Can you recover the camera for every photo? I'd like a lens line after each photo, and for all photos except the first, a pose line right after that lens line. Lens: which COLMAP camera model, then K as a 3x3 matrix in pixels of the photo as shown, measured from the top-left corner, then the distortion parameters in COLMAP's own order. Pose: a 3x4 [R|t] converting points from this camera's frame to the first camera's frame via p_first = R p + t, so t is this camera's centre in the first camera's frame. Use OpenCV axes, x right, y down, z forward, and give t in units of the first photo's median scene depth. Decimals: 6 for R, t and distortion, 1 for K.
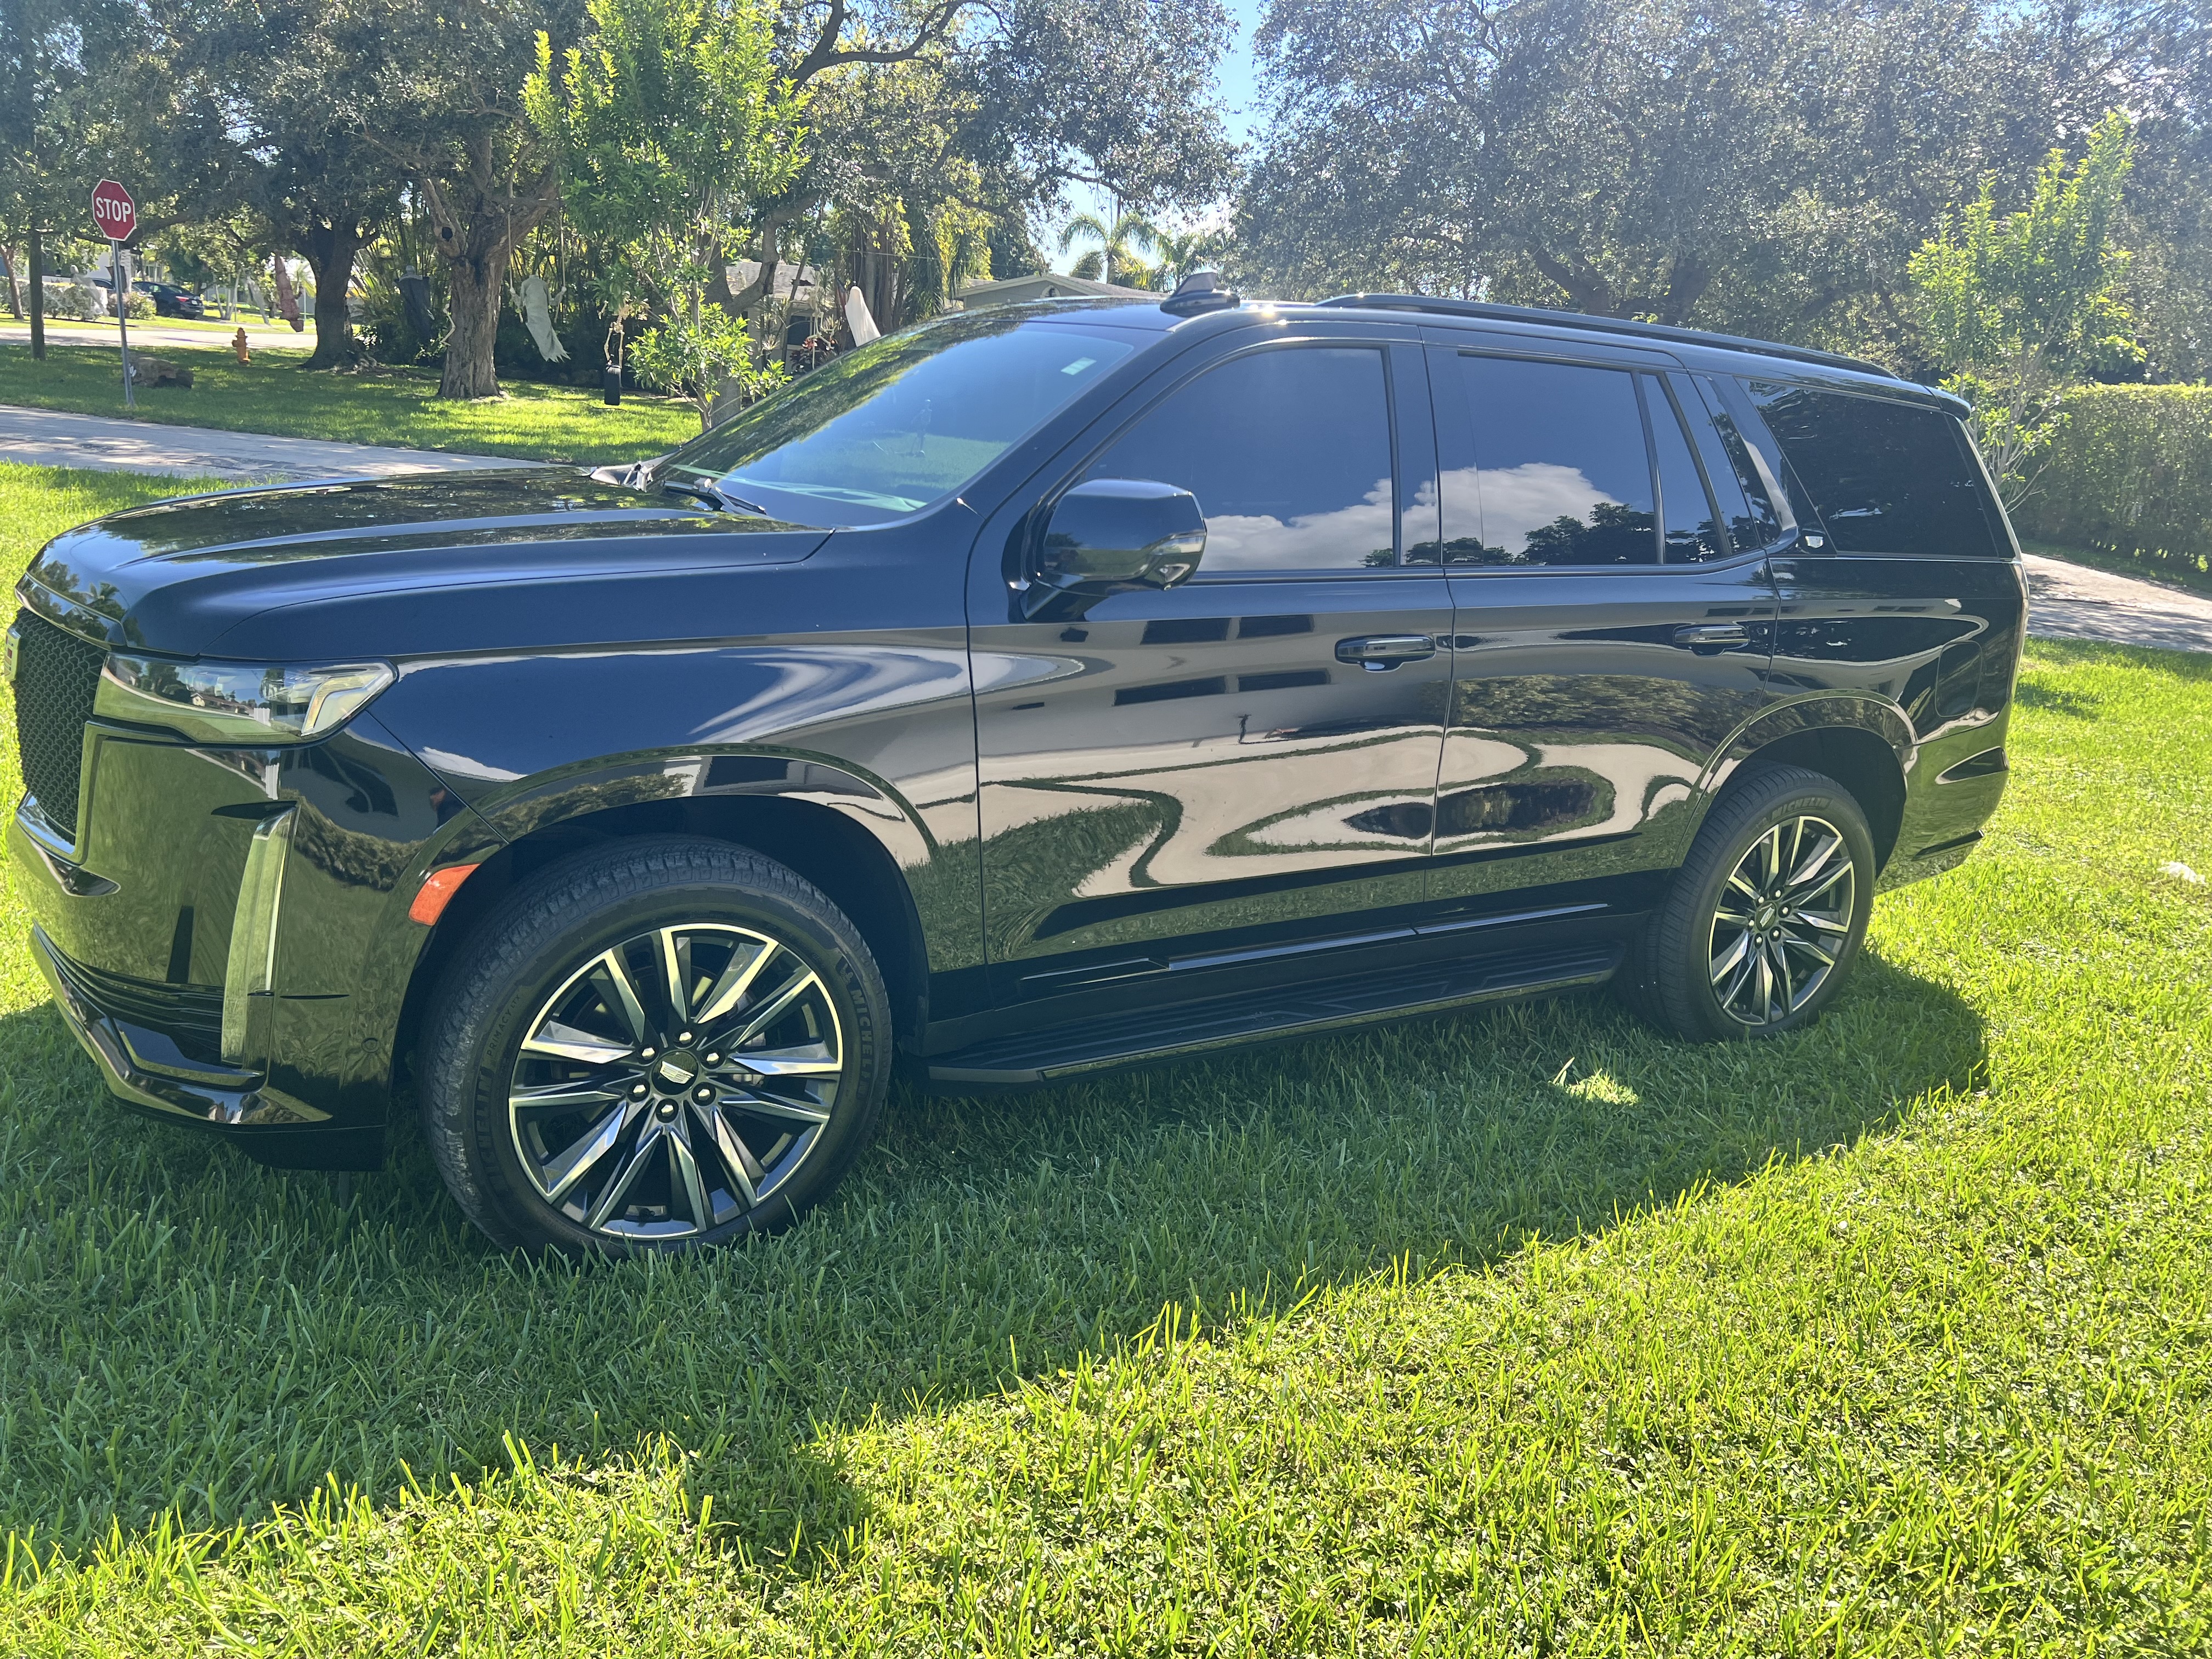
lens RADIAL K [[1711.8, 0, 1106.0], [0, 1711.8, 829.5], [0, 0, 1]] dist [0.048976, -0.059913]
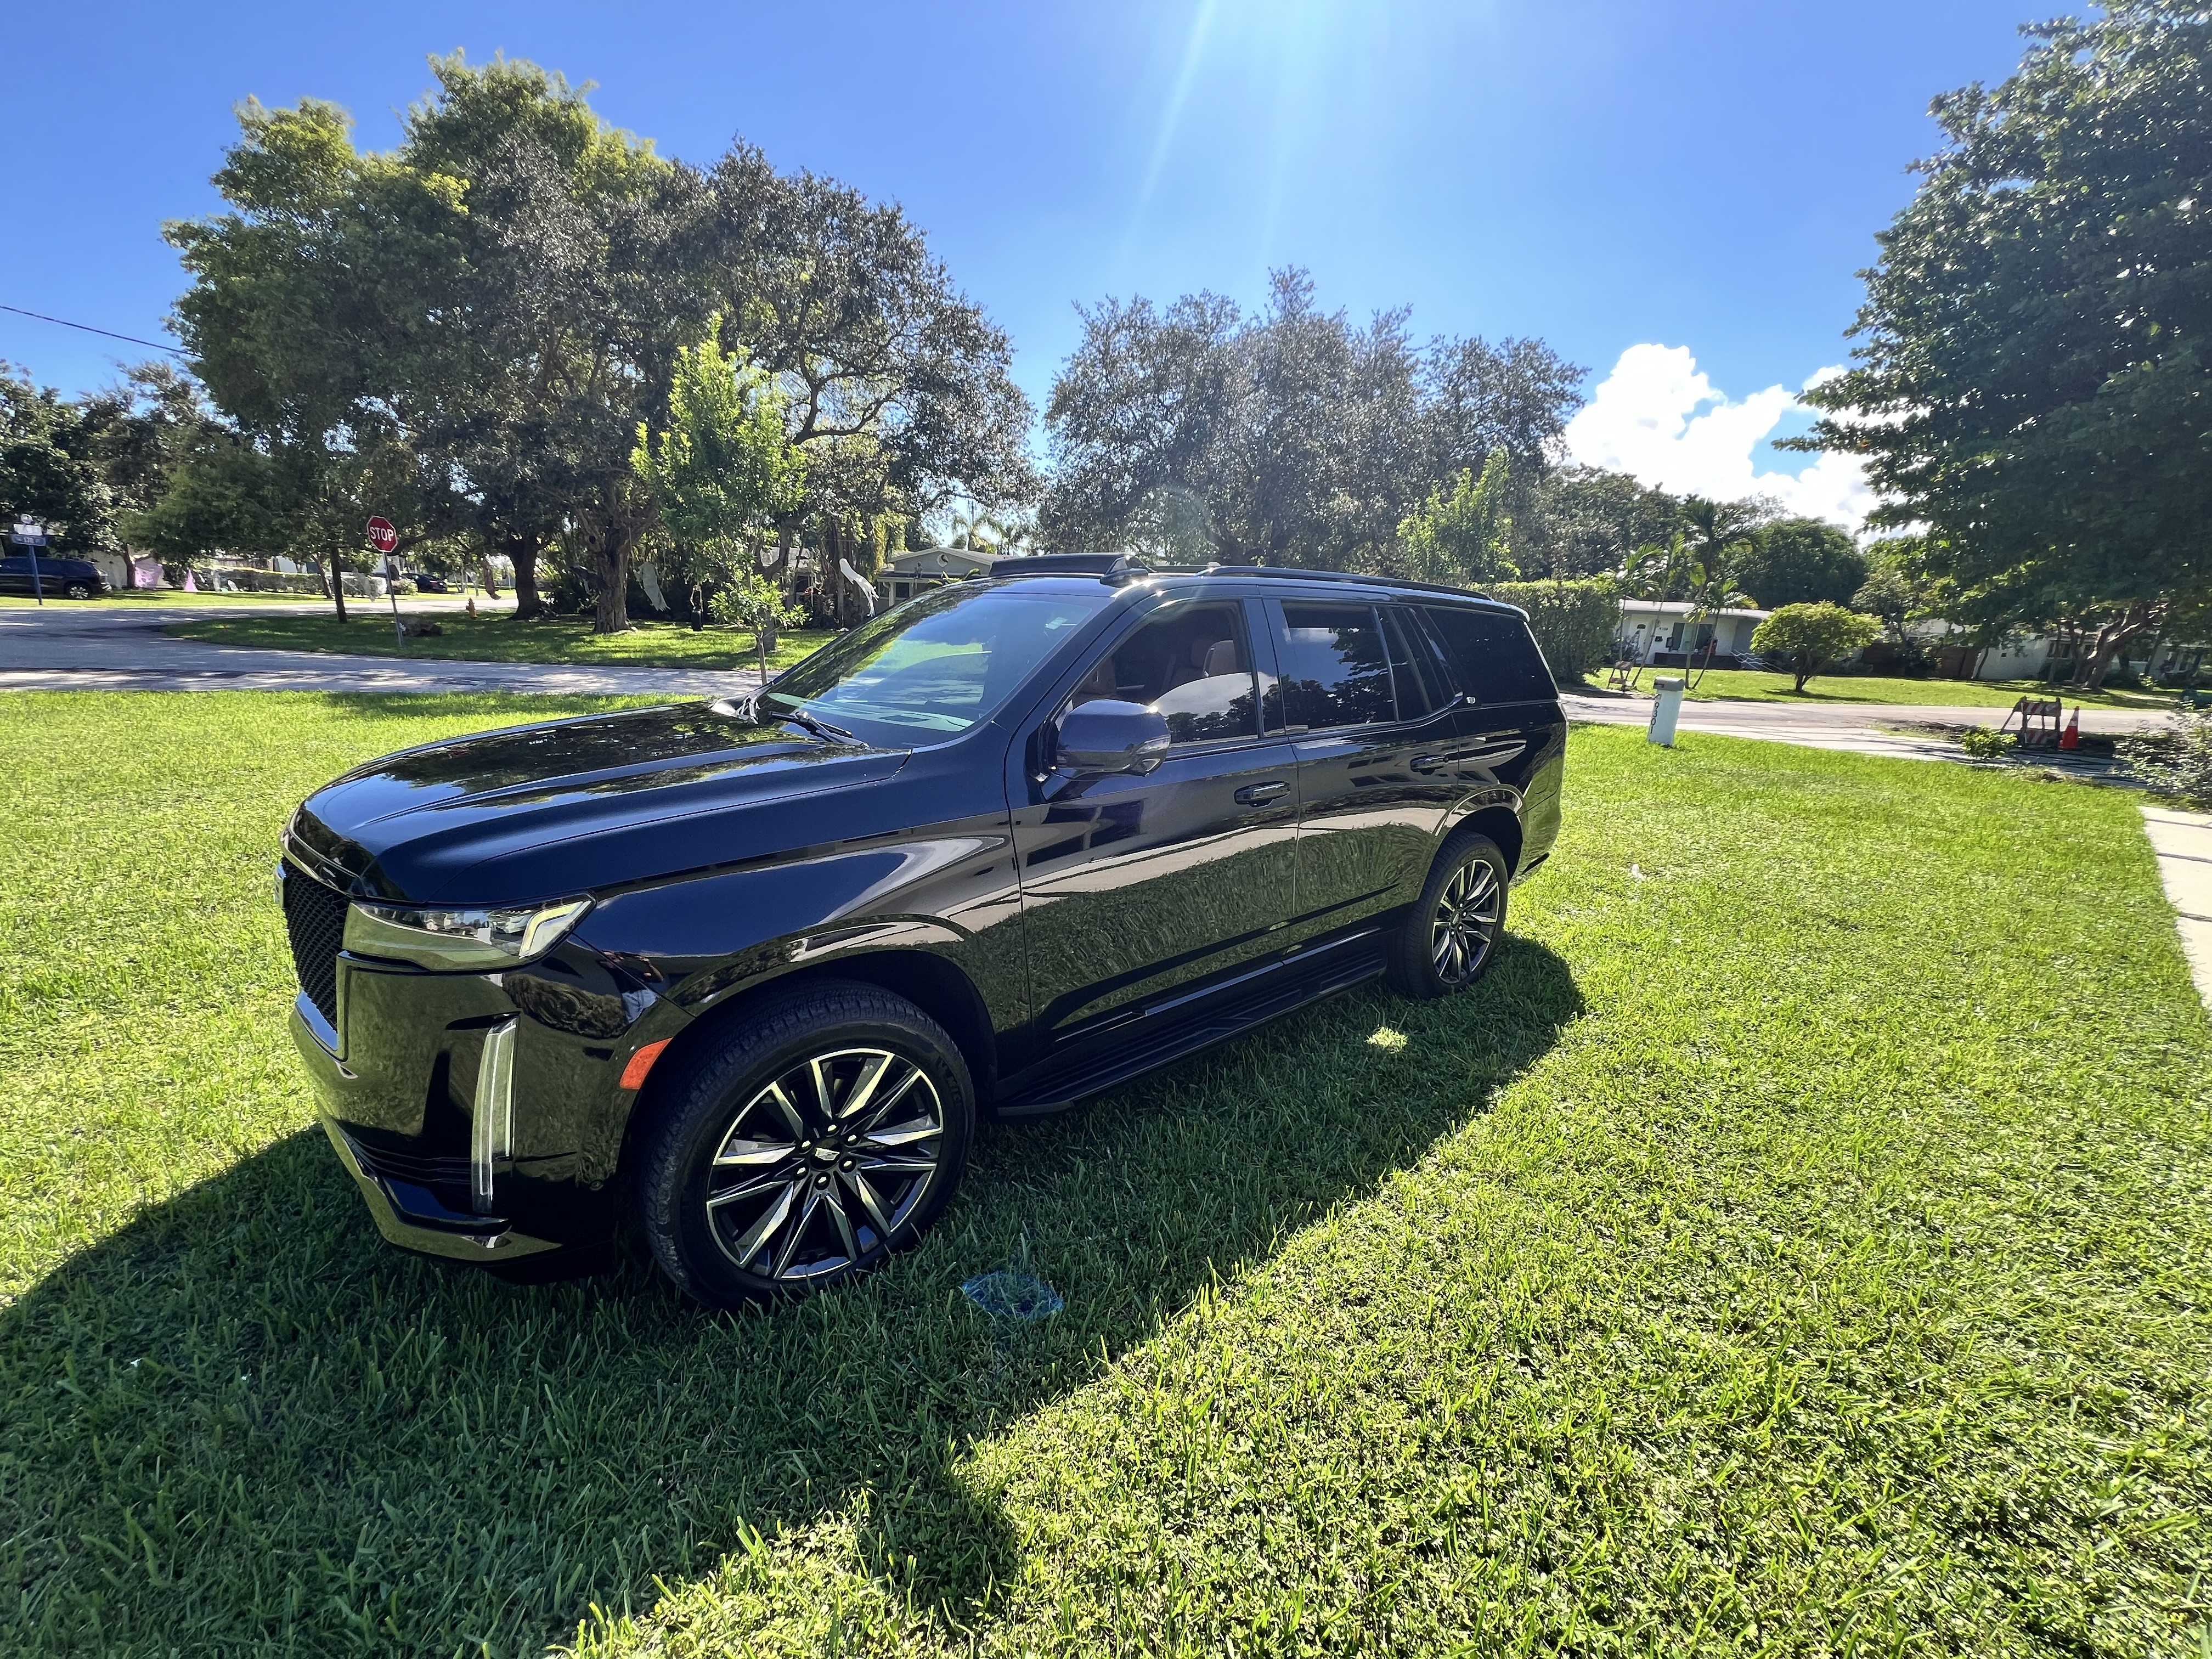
lens RADIAL K [[895.3, 0, 1106.0], [0, 895.3, 829.5], [0, 0, 1]] dist [-0.001339, -0.000047]
pose [[0.987514, -0.081145, 0.135025, -0.024279], [0.081327, 0.996679, 0.004183, -0.024187], [-0.134916, 0.006851, 0.990833, 0.058906]]
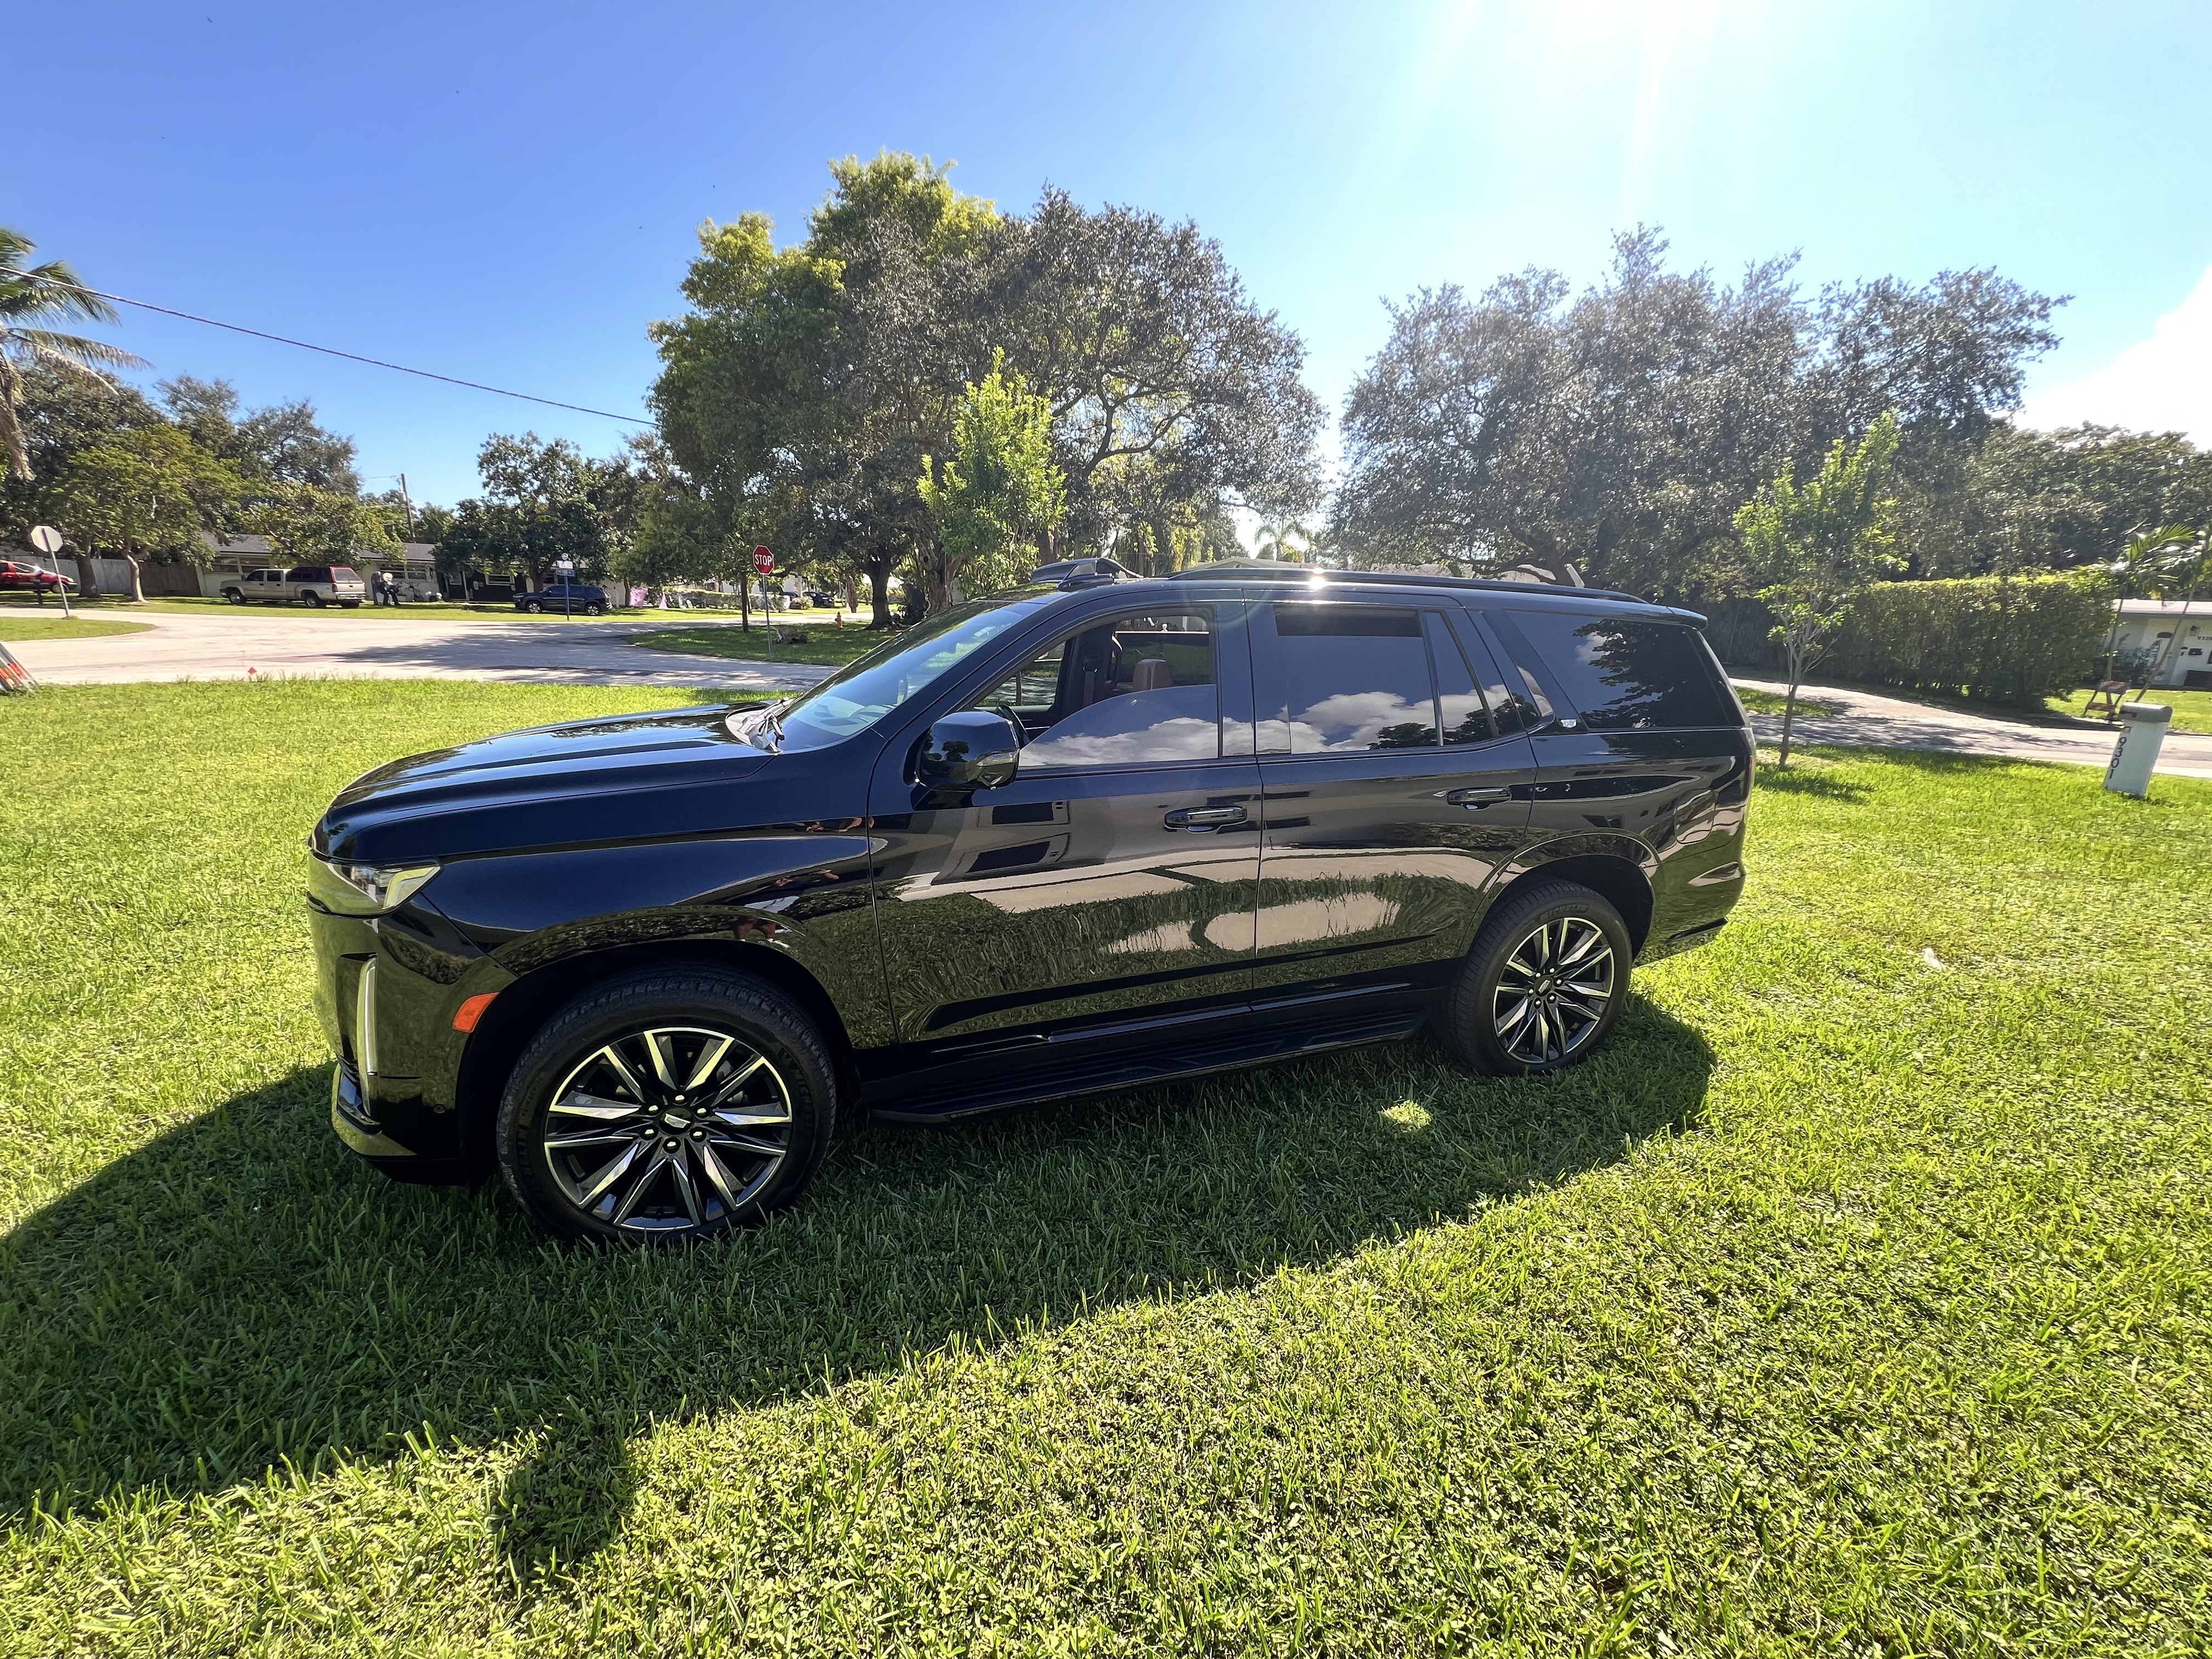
lens RADIAL K [[897.1, 0, 1113.1], [0, 897.1, 828.1], [0, 0, 1]] dist [-0.009218, 0.004916]
pose [[0.978656, -0.006979, -0.205386, 0.066343], [0.002560, 0.999760, -0.021774, -0.022178], [0.205488, 0.020784, 0.978439, 0.072682]]
